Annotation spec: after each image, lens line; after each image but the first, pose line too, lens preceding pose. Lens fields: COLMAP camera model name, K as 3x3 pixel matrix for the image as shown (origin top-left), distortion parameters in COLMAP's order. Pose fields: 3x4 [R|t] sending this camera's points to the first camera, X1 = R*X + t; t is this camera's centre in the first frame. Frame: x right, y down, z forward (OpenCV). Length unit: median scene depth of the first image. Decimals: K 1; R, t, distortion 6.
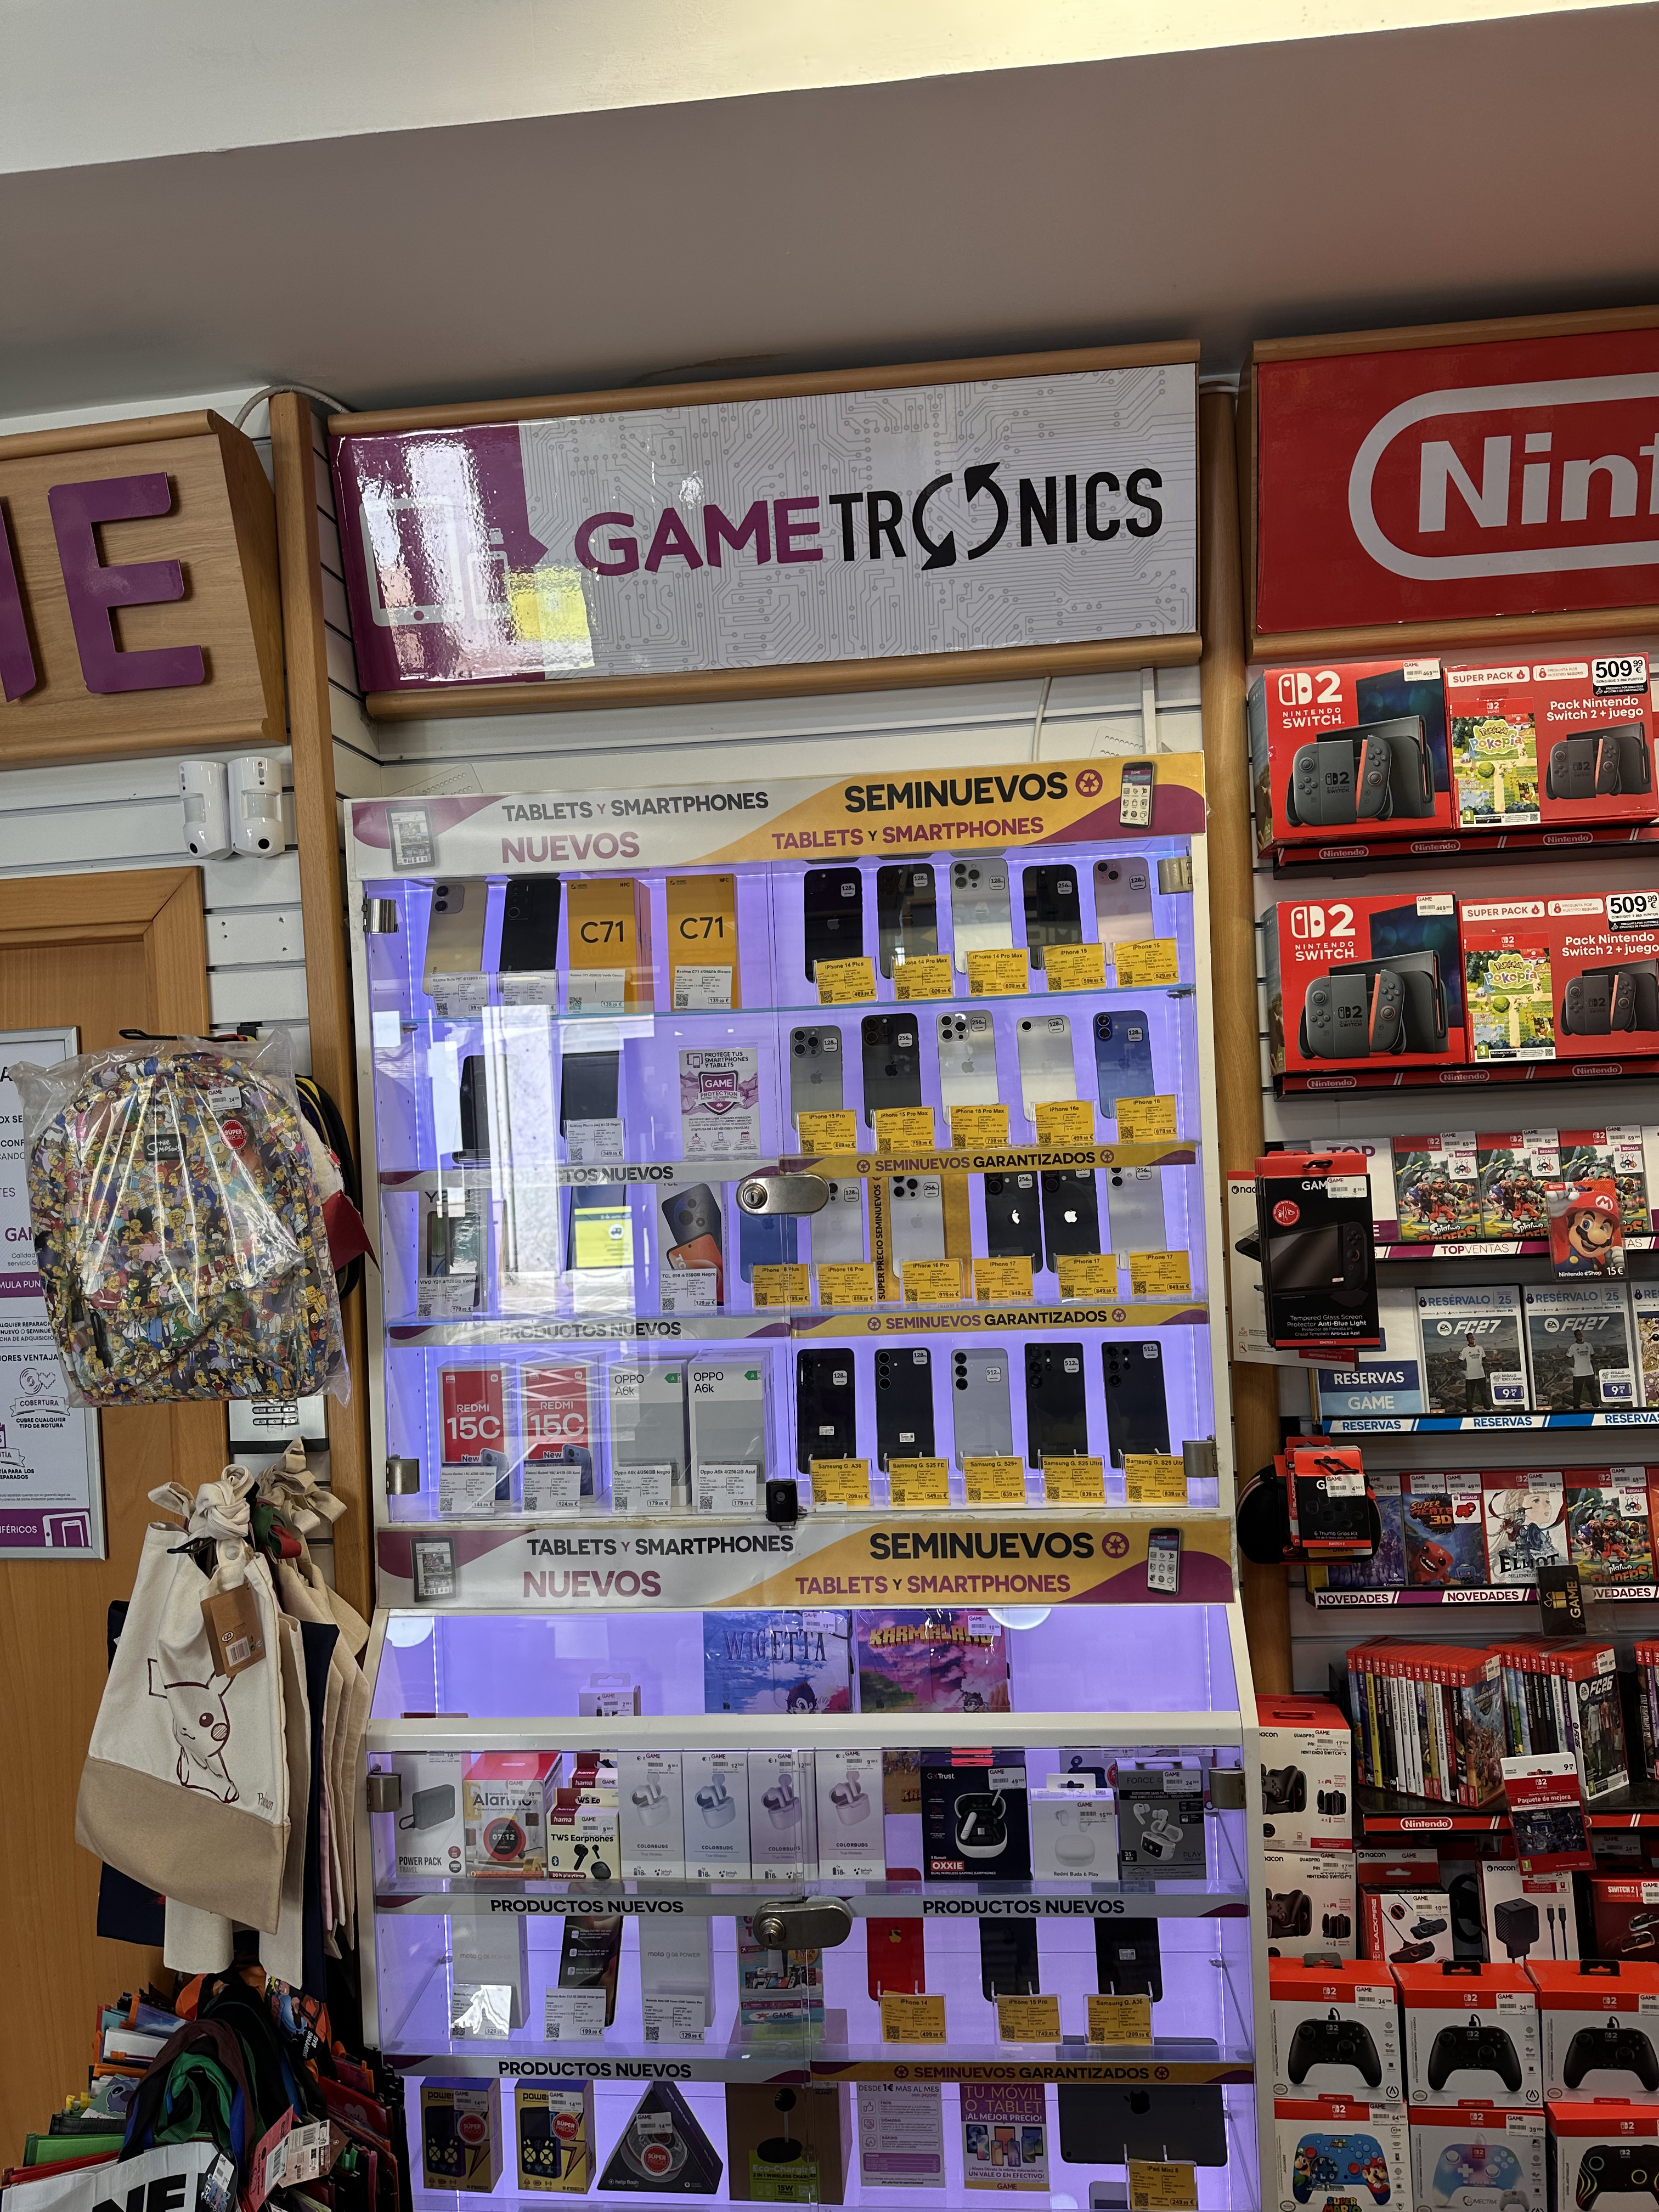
lens RADIAL K [[1541.1, 0, 800.3], [0, 1541.1, 1109.7], [0, 0, 1]] dist [0.101592, -0.131126]
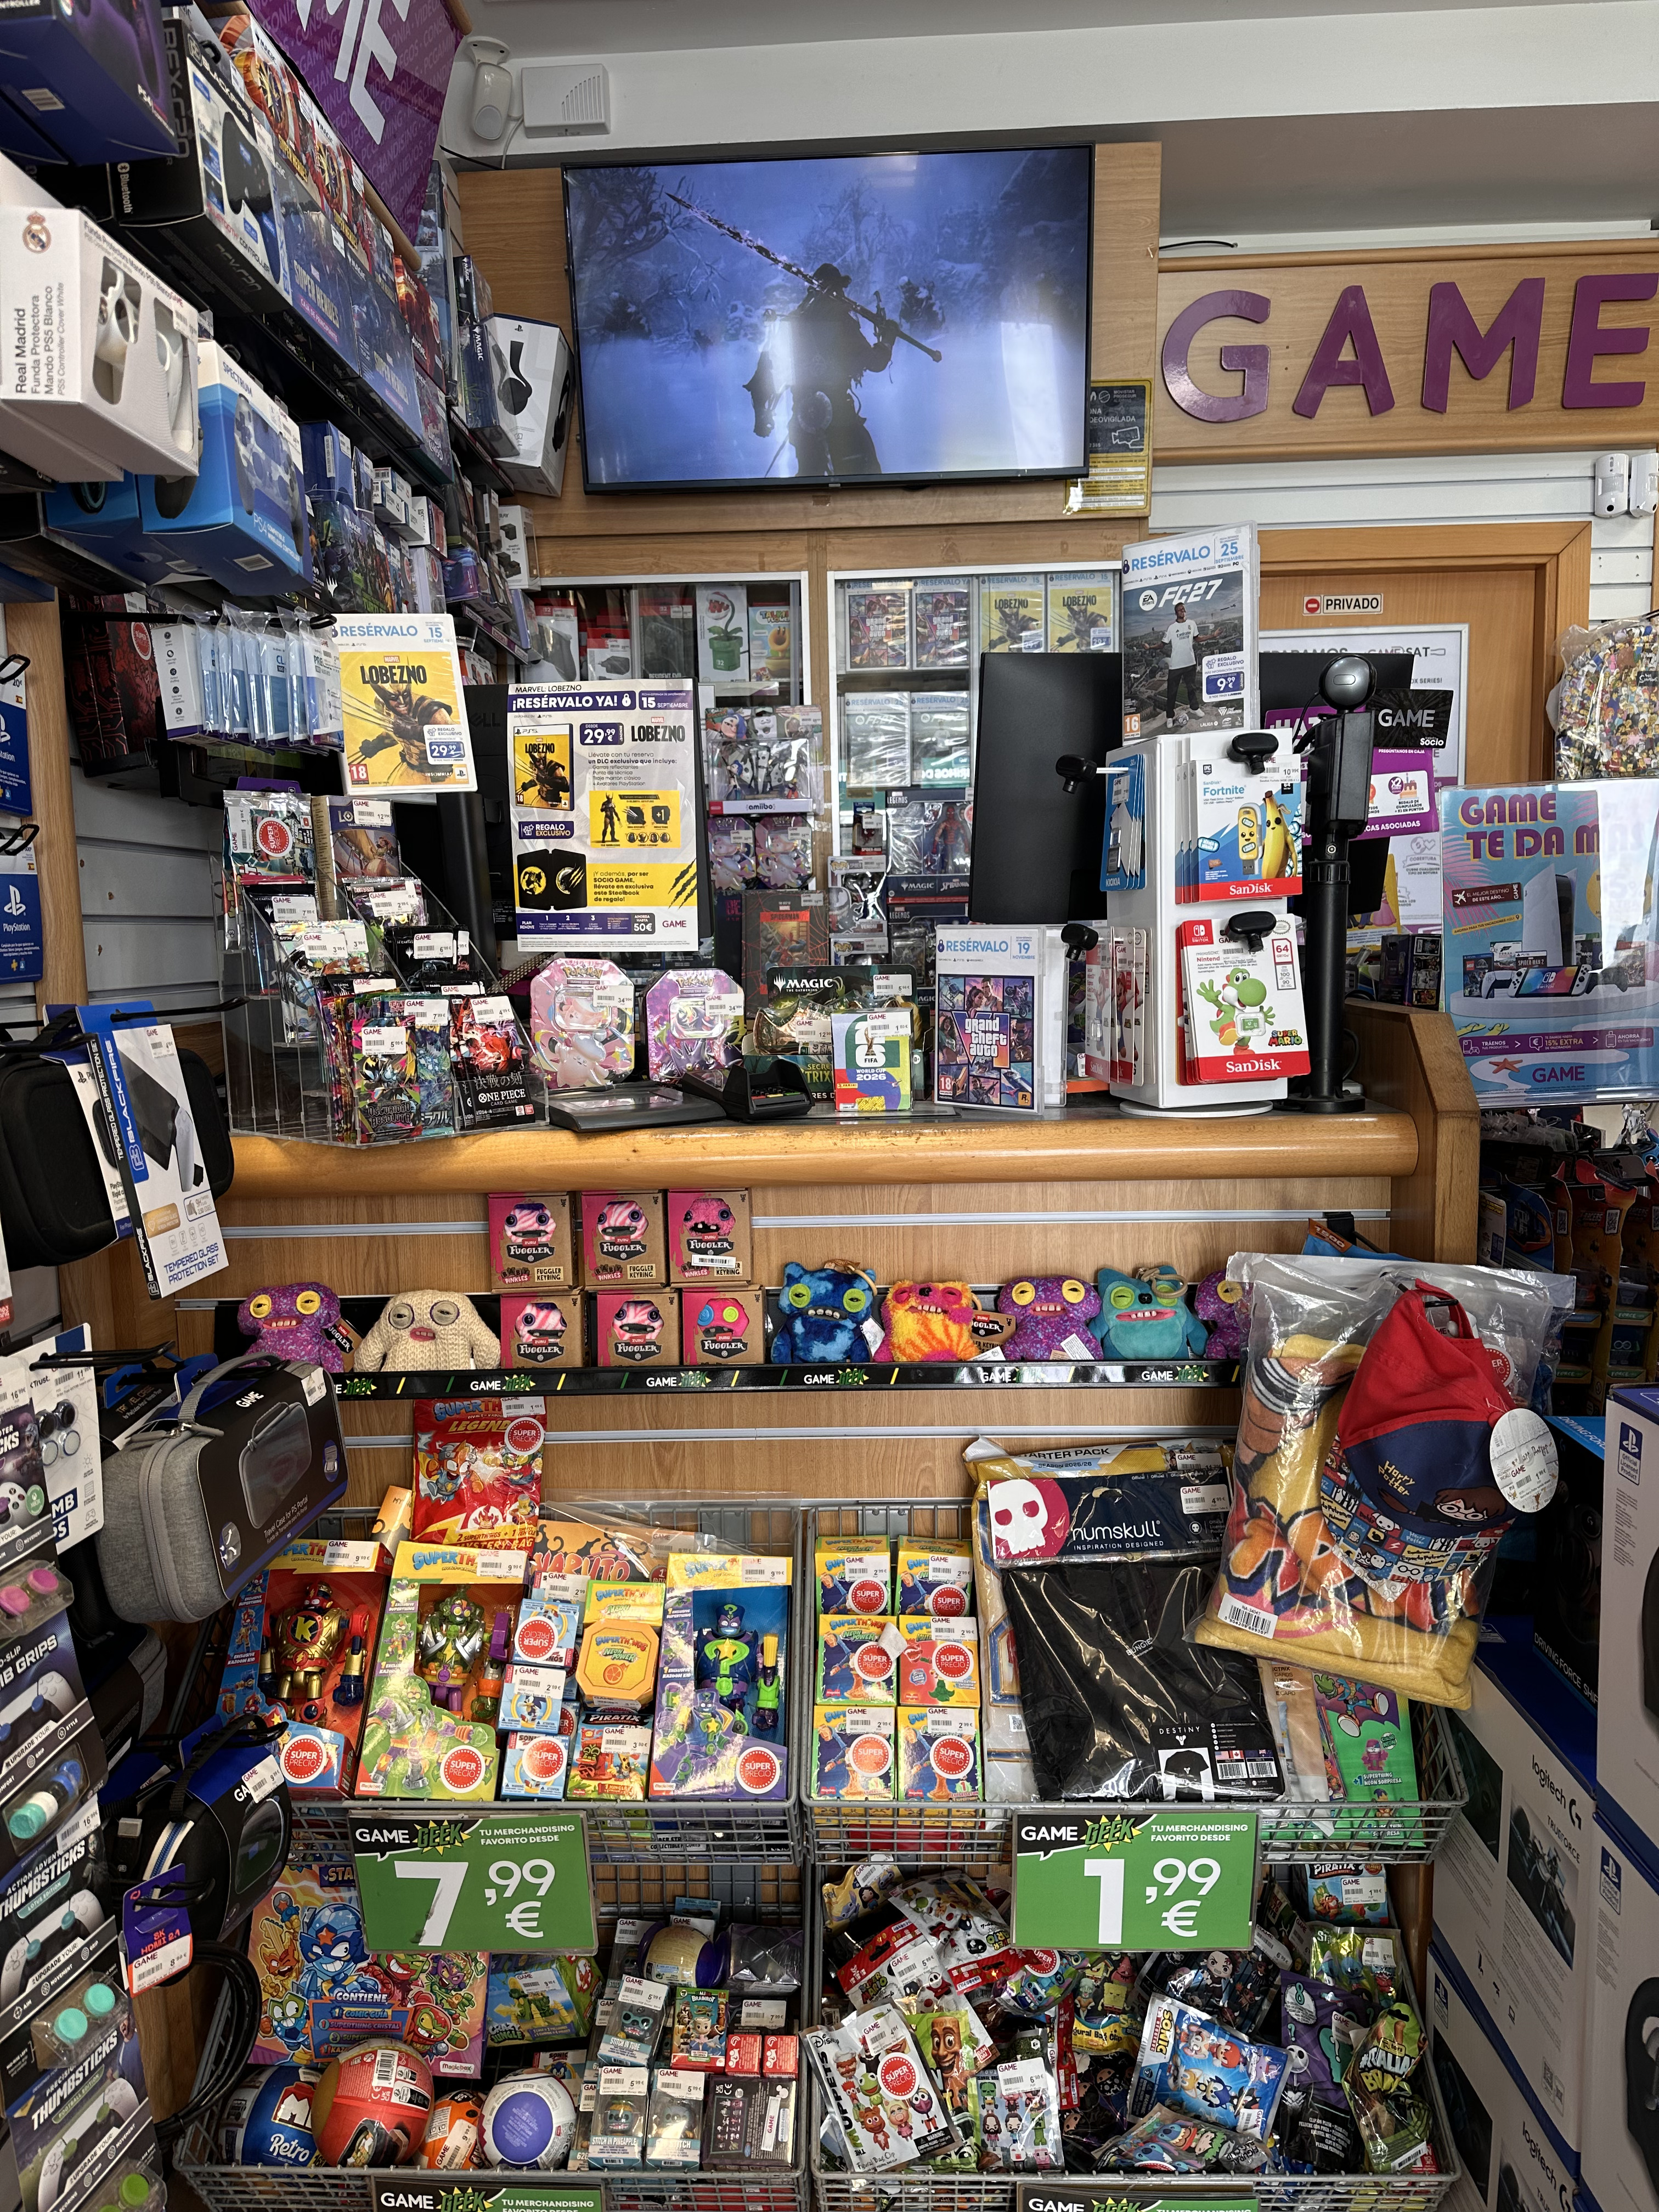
lens RADIAL K [[1553.8, 0, 831.3], [0, 1553.8, 1117.9], [0, 0, 1]] dist [0.103220, -0.144769]
pose [[0.993670, 0.014538, 0.111395, -1.365910], [-0.026118, 0.994316, 0.103214, 0.321158], [-0.109262, -0.105470, 0.988402, -0.626946]]
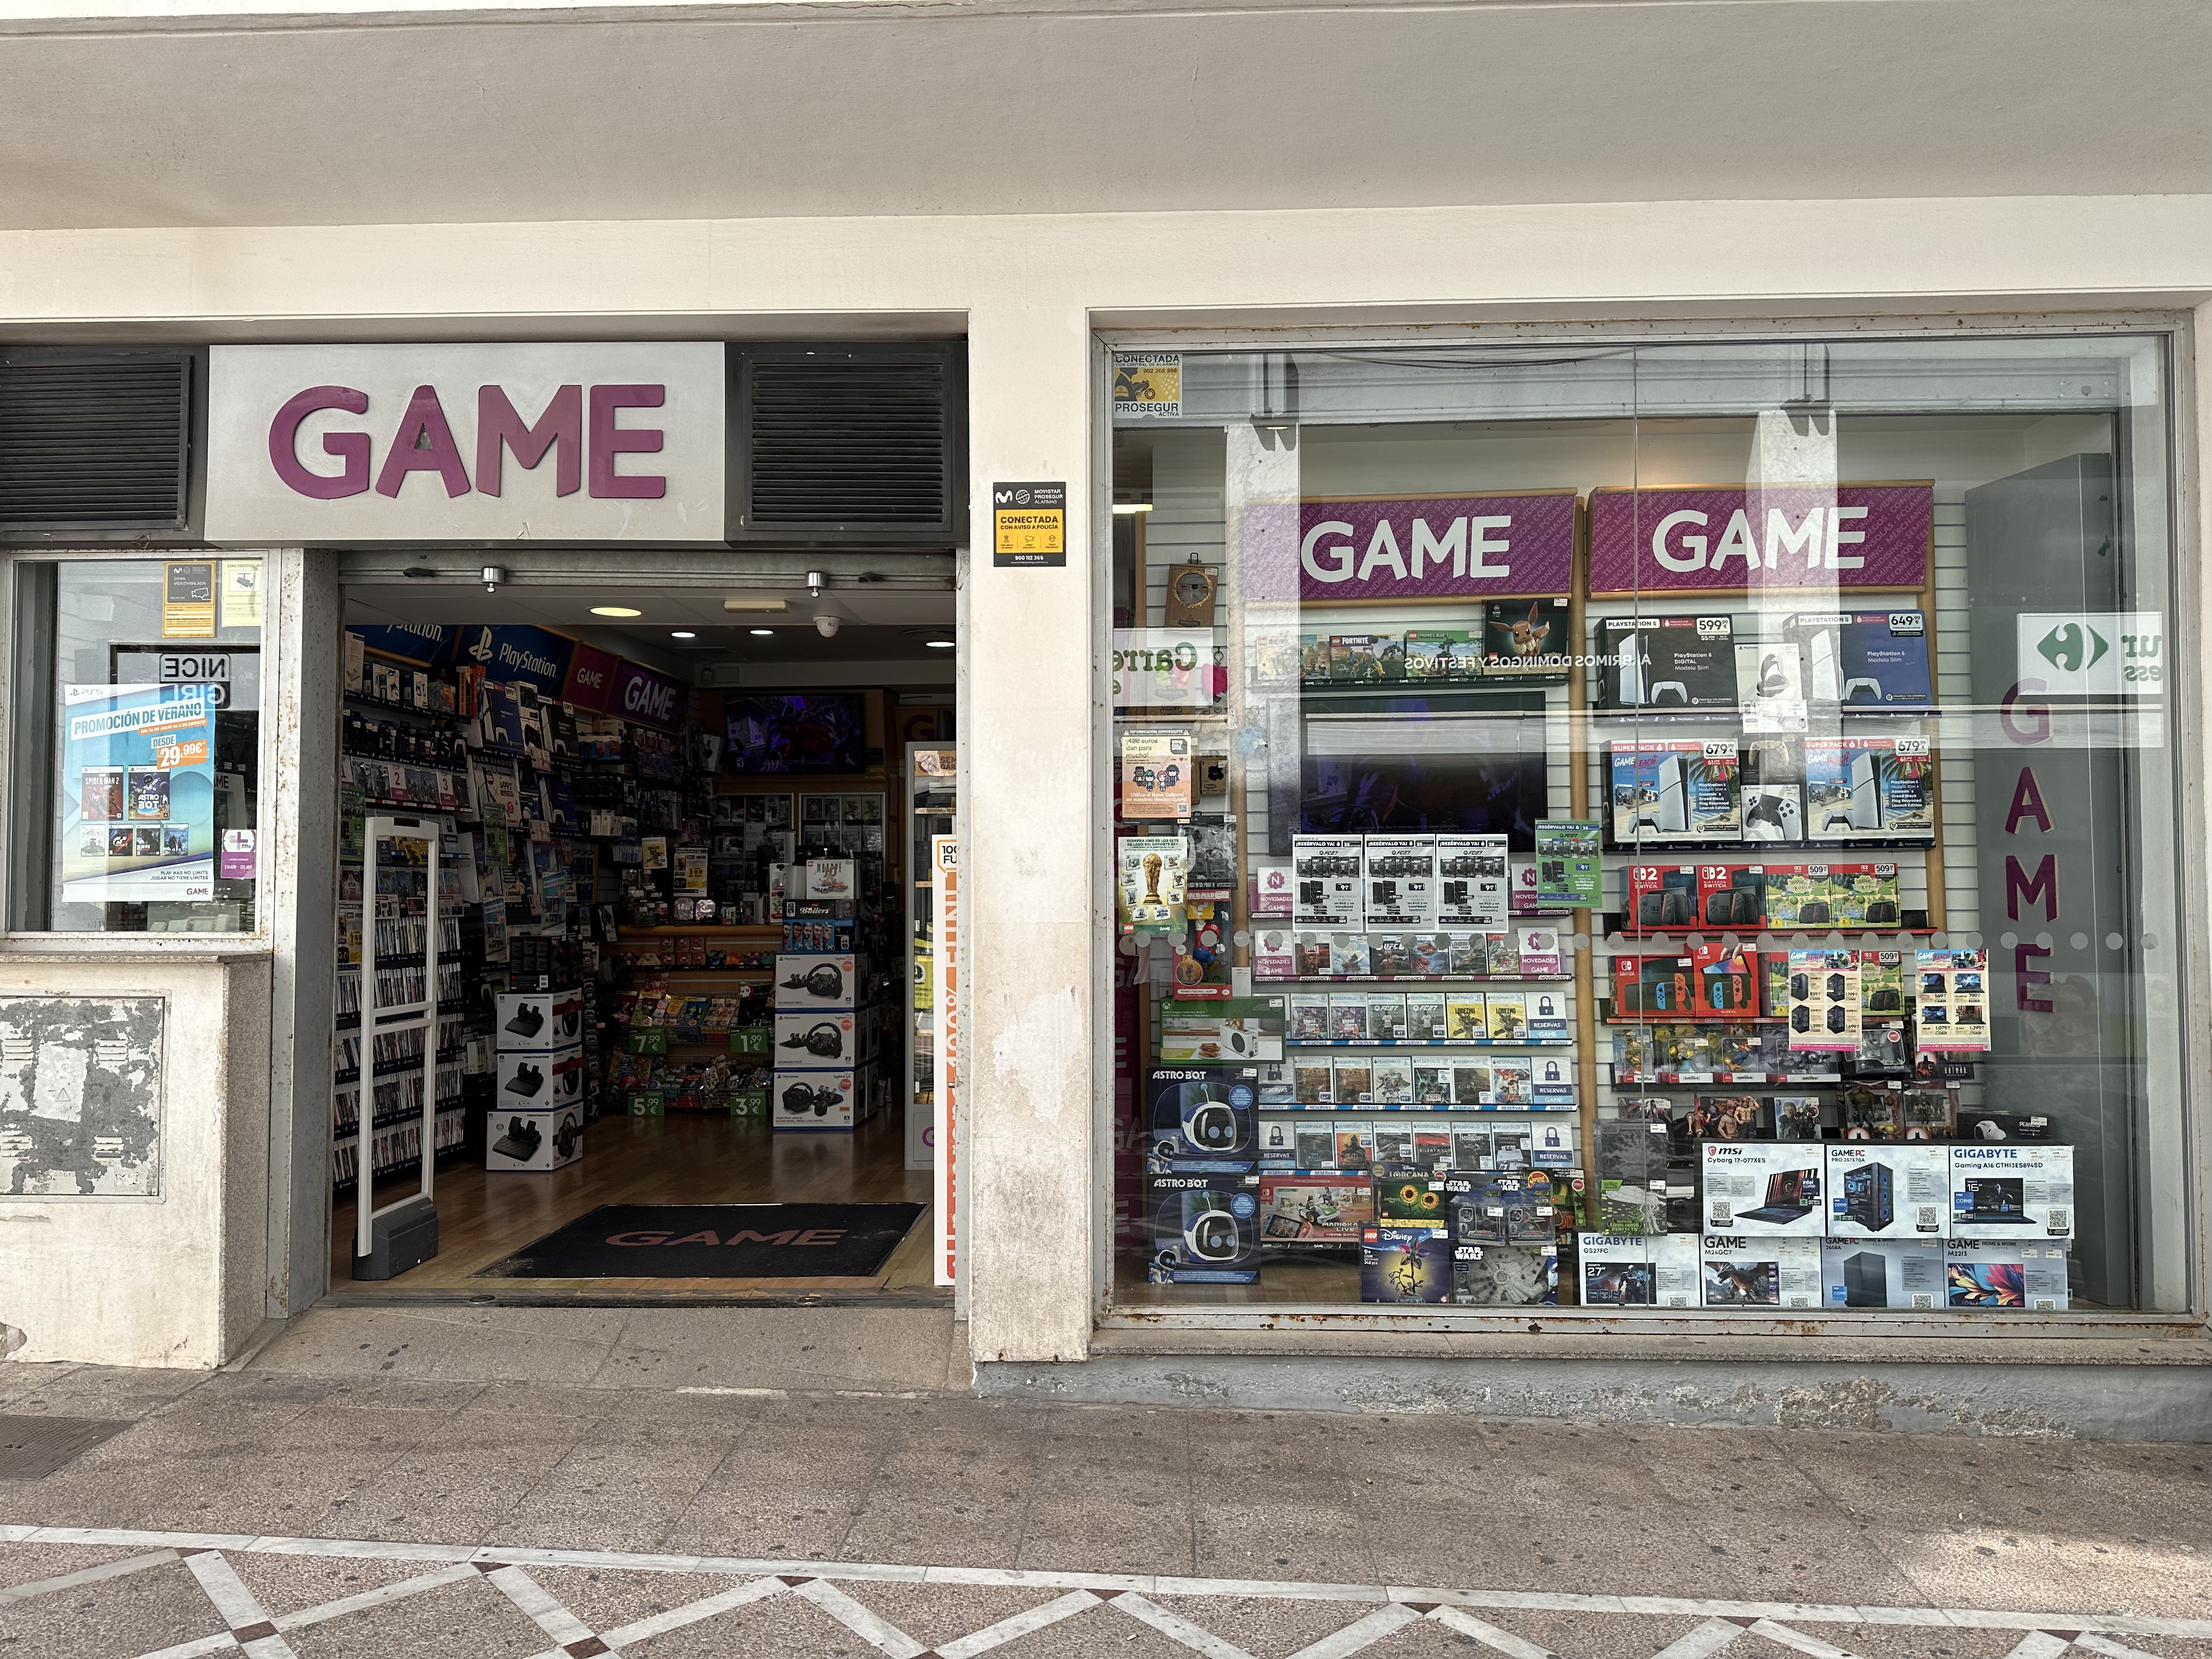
lens RADIAL K [[1539.5, 0, 1109.9], [0, 1539.5, 833.4], [0, 0, 1]] dist [0.191383, -0.386845]
pose [[0.997948, 0.047512, 0.042930, -0.332890], [-0.045165, 0.997514, -0.054097, 0.329664], [-0.045394, 0.052047, 0.997612, -4.531208]]
